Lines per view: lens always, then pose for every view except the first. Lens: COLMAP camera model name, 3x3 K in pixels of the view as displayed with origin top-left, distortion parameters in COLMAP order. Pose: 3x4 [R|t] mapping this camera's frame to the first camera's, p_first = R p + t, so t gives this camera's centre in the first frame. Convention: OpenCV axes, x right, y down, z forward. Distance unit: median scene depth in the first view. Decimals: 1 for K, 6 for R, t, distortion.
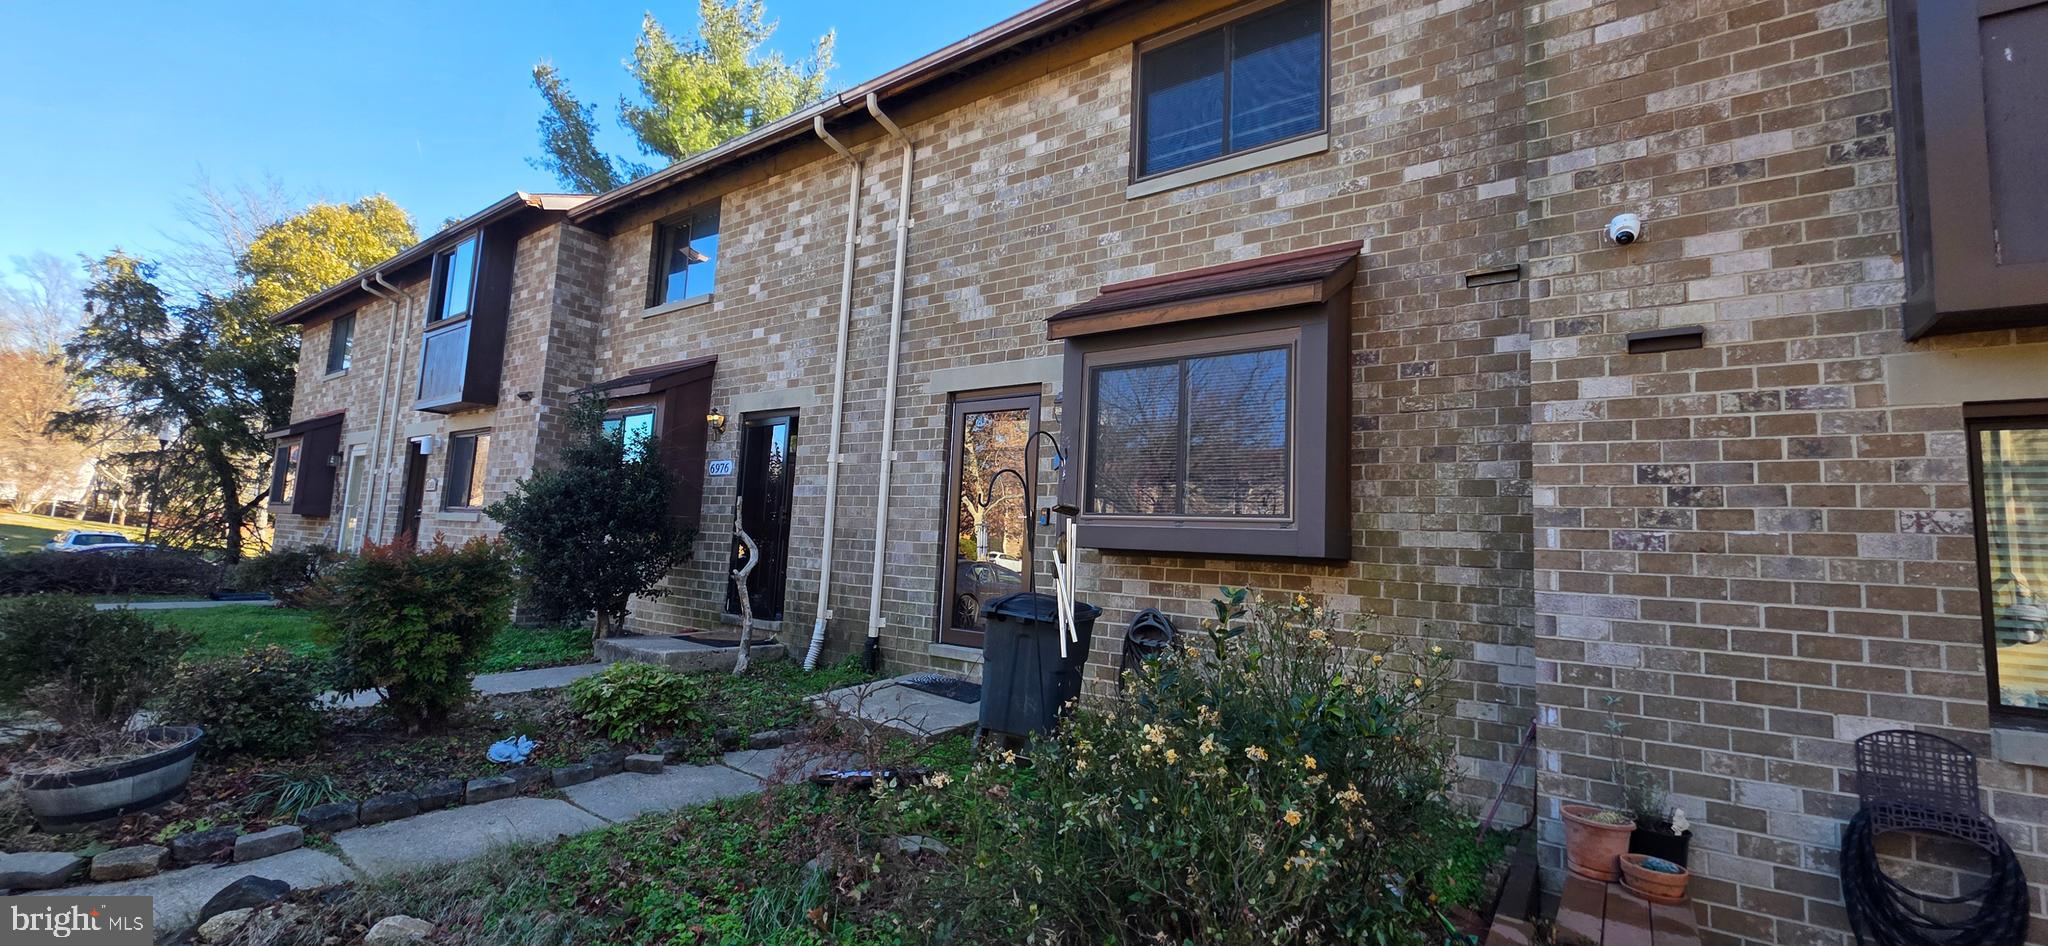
lens RADIAL K [[817.8, 0, 1022.9], [0, 817.8, 469.4], [0, 0, 1]] dist [0.001857, -0.000266]
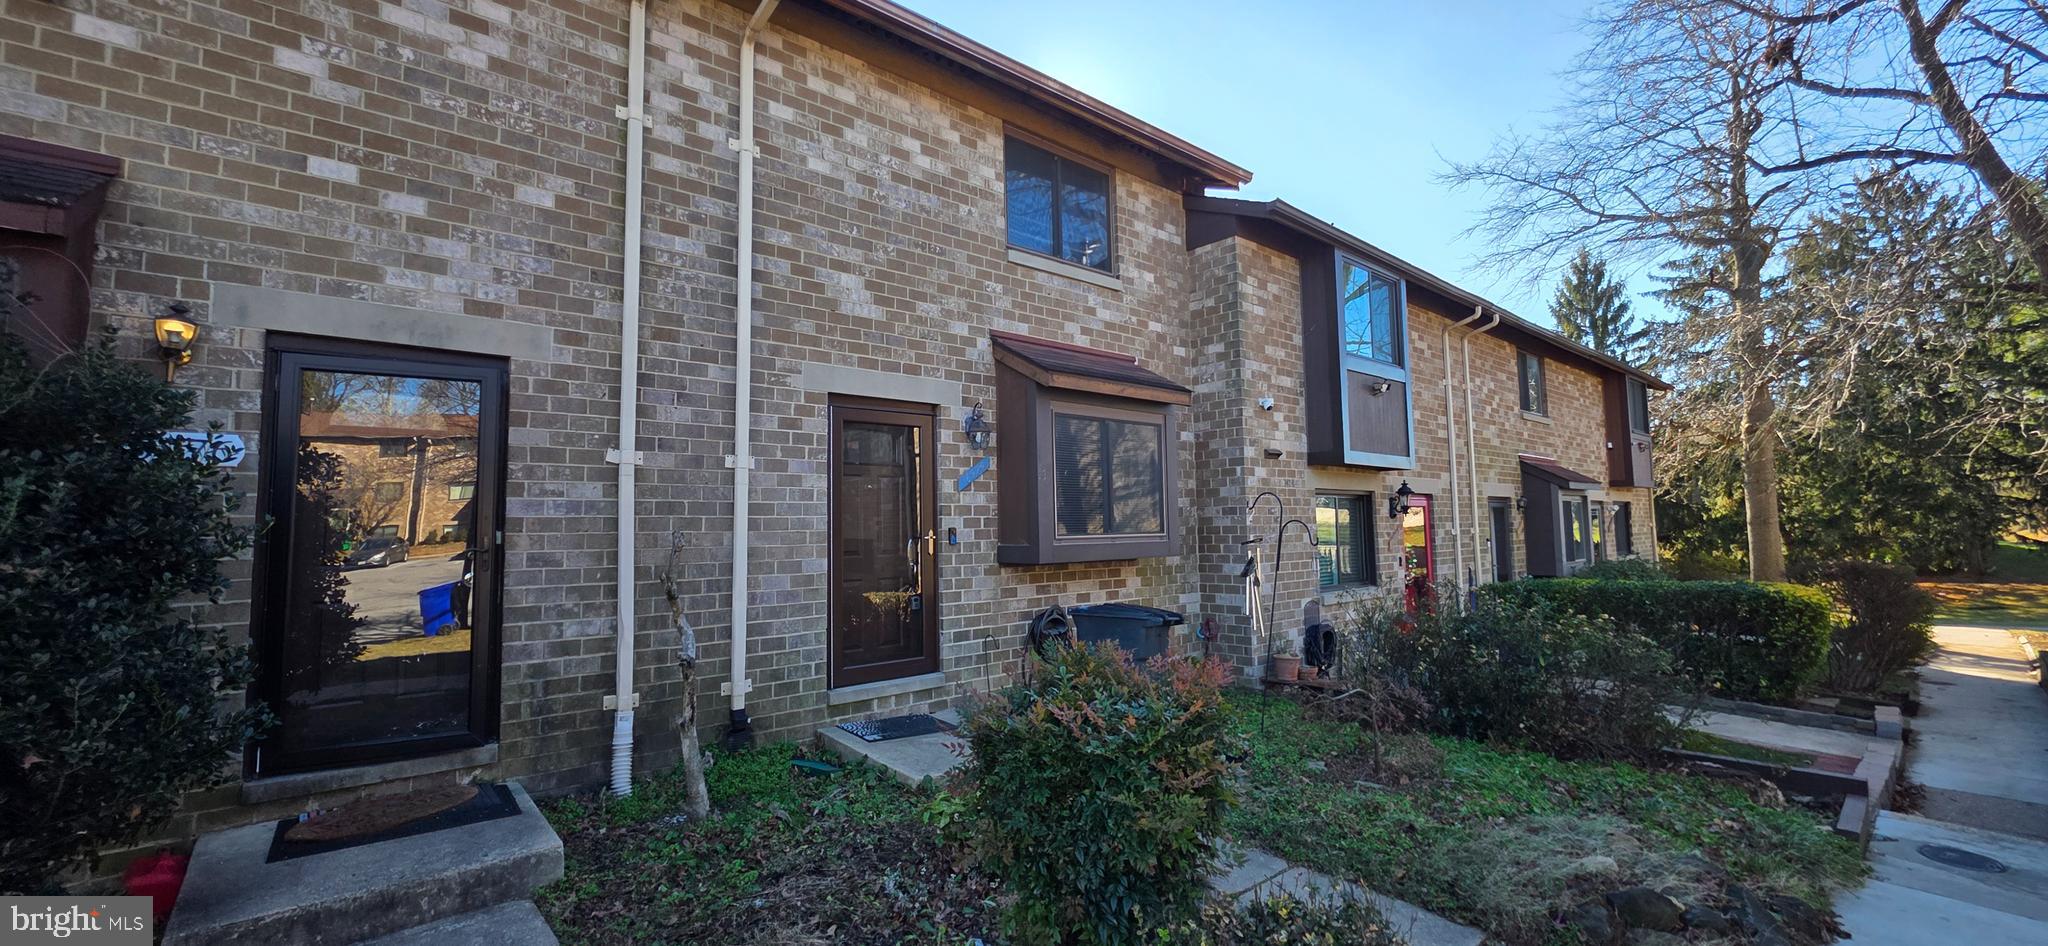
lens RADIAL K [[817.8, 0, 1022.9], [0, 817.8, 469.4], [0, 0, 1]] dist [0.001857, -0.000266]
pose [[0.207508, 0.017832, 0.978071, -0.874873], [-0.074035, 0.997253, -0.002474, -0.028190], [-0.975428, -0.071898, 0.208258, 0.626013]]
